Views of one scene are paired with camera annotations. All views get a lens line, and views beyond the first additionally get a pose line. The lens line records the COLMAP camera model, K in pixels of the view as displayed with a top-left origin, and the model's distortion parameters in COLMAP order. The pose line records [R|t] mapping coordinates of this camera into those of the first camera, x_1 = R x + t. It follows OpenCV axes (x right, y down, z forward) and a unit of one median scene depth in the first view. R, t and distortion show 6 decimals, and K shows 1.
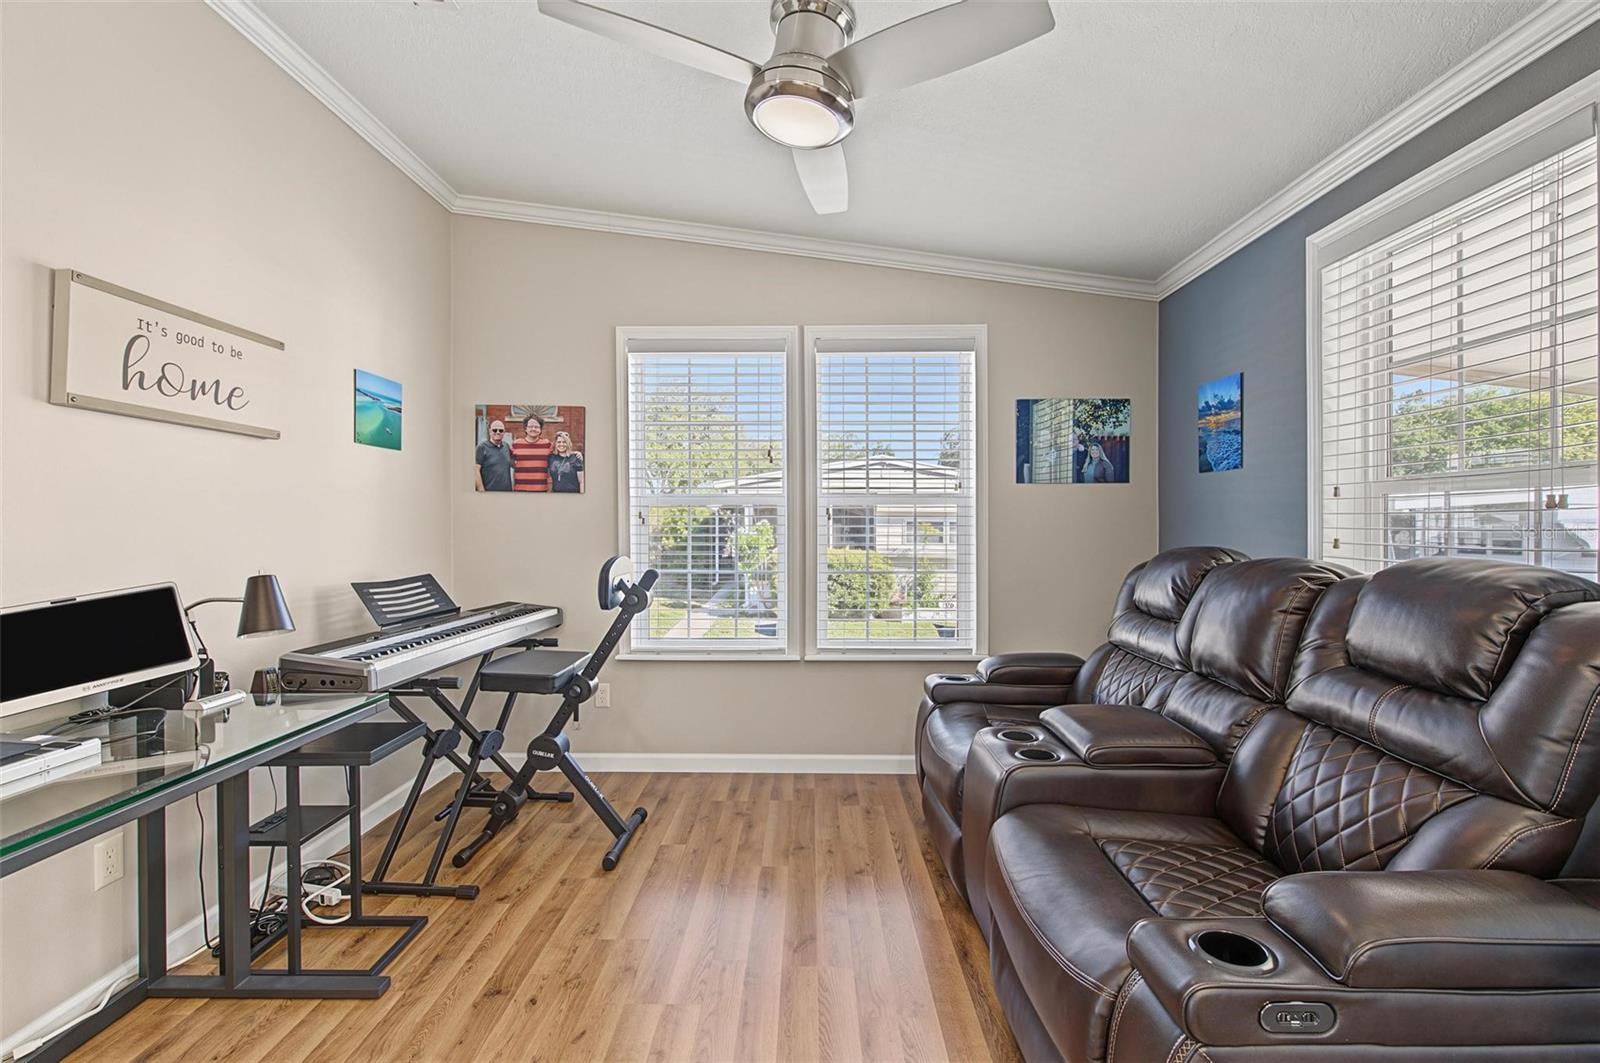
lens RADIAL K [[666.8, 0, 800.0], [0, 666.8, 531.5], [0, 0, 1]] dist [-0.000557, -0.000175]
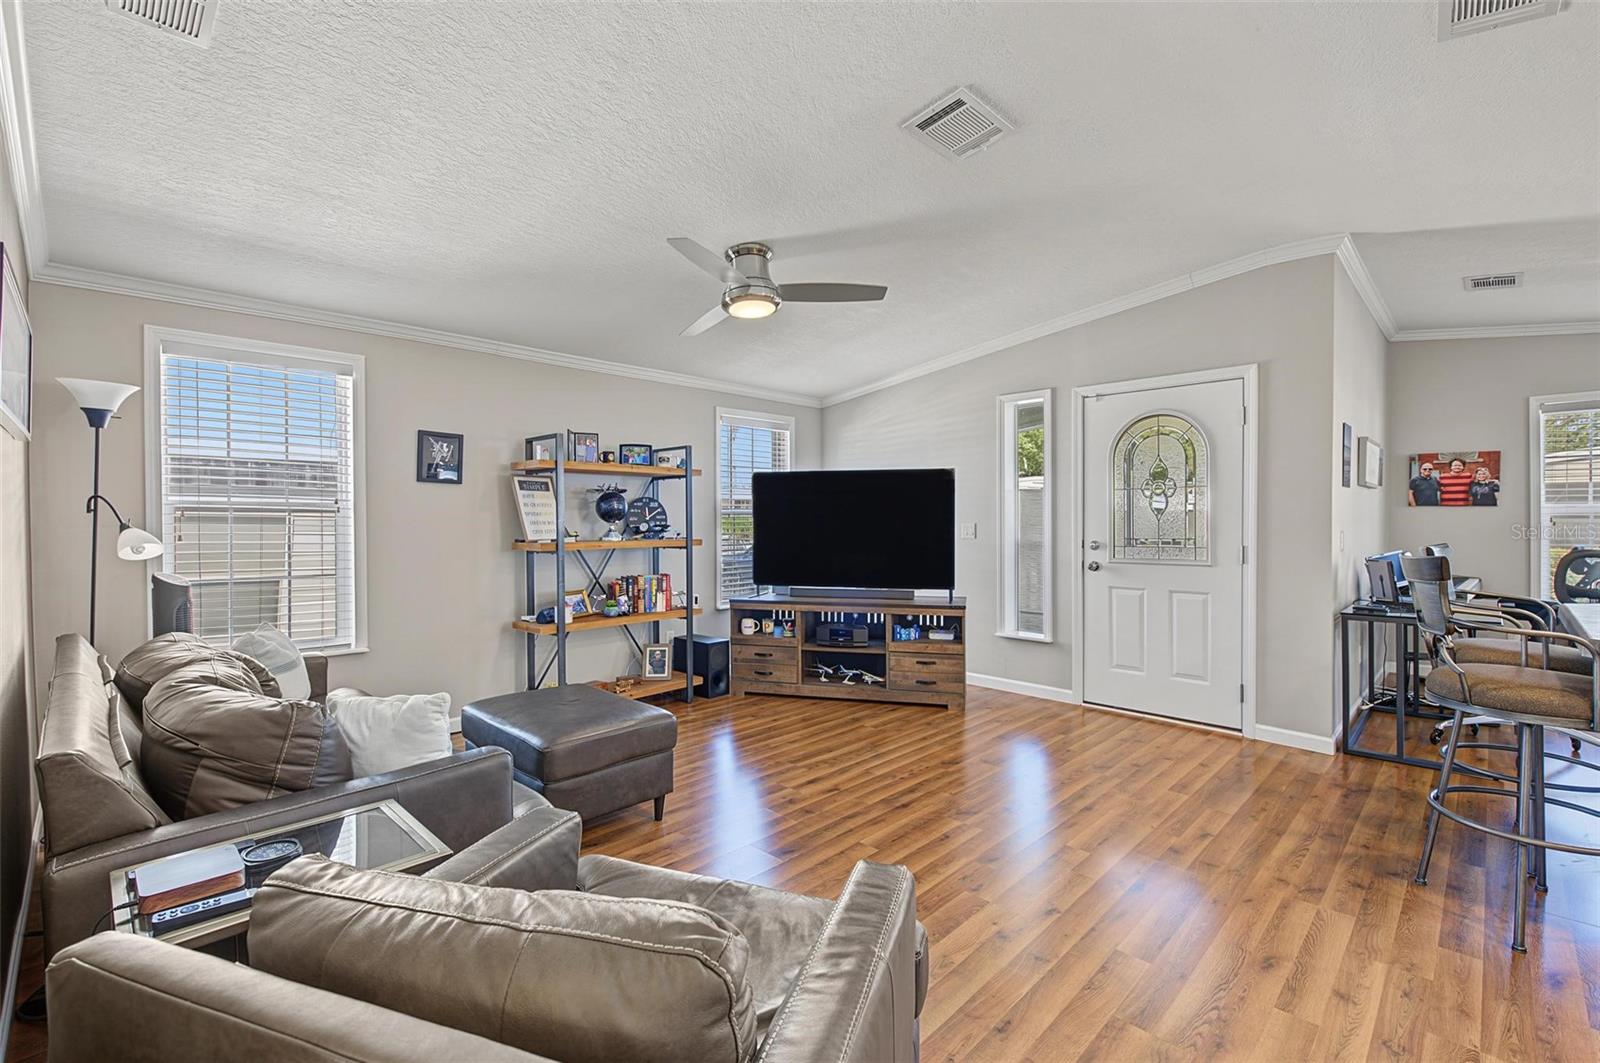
lens RADIAL K [[705.0, 0, 801.1], [0, 705.0, 523.9], [0, 0, 1]] dist [0.000479, -0.000142]
pose [[0.723586, -0.002033, -0.690231, -0.374402], [-0.002067, 0.999985, -0.005112, -0.004197], [0.690231, 0.005126, 0.723571, -1.341908]]
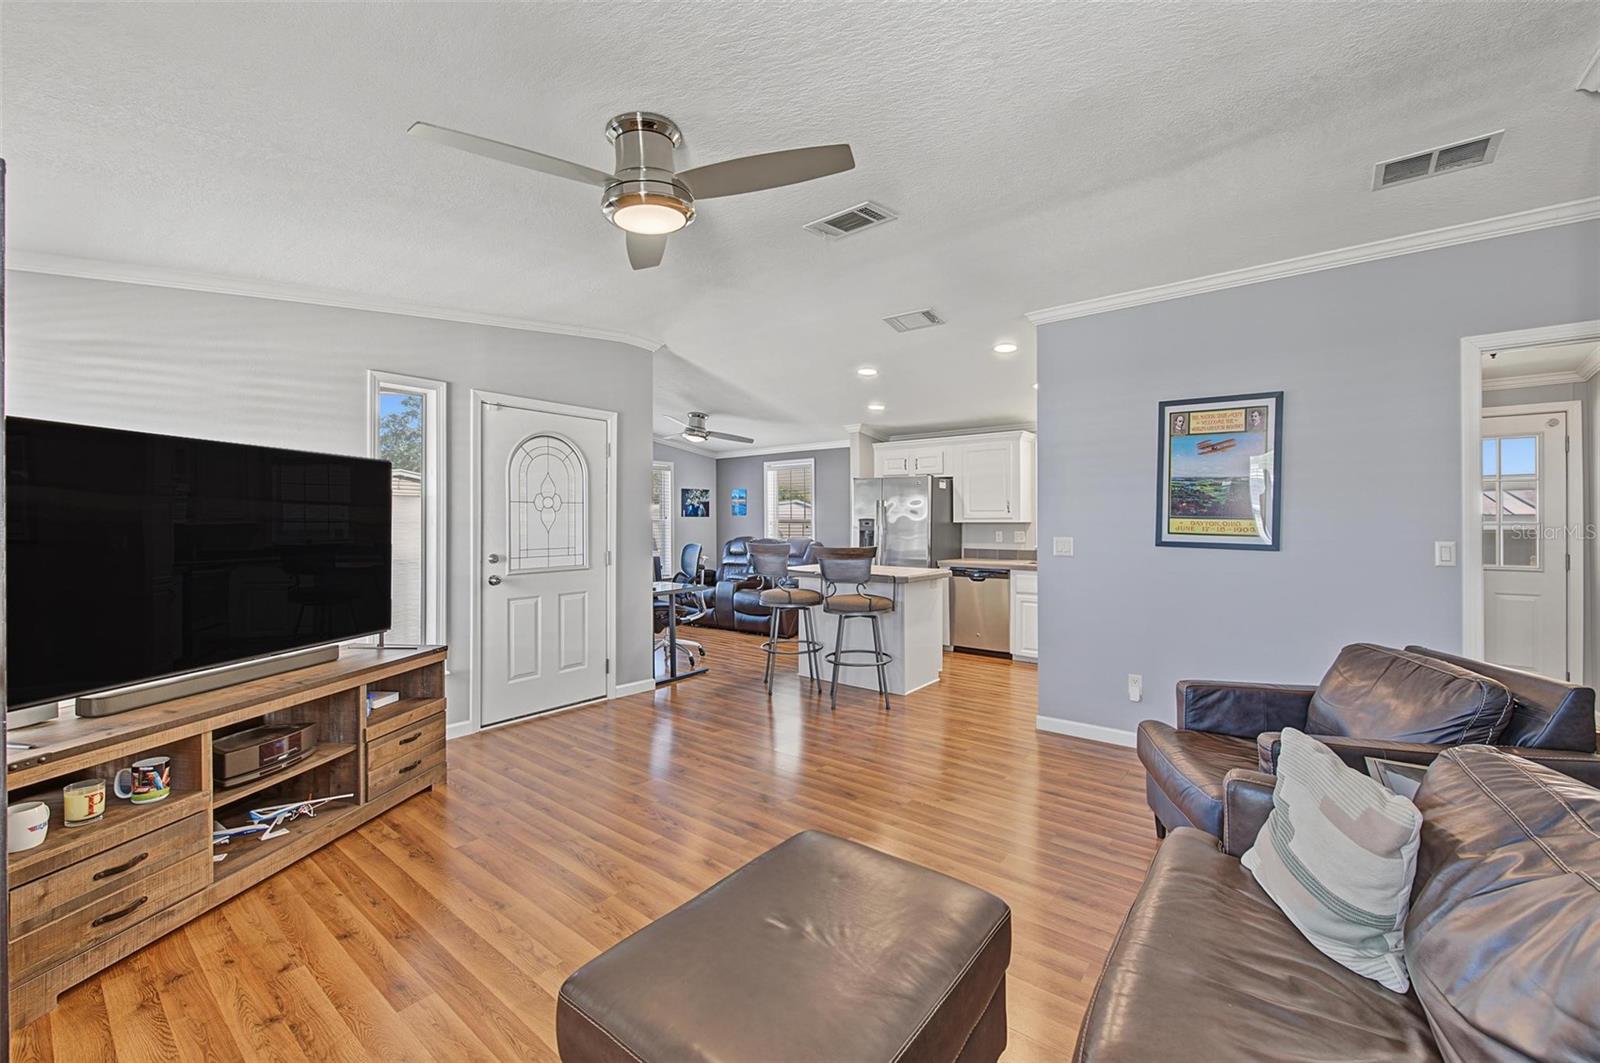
lens RADIAL K [[634.1, 0, 803.1], [0, 634.1, 520.4], [0, 0, 1]] dist [-0.001056, -0.000222]
pose [[0.607700, -0.001586, 0.794165, -1.572089], [0.013814, 0.999868, -0.008574, -0.025774], [-0.794047, 0.016181, 0.607641, -1.124617]]
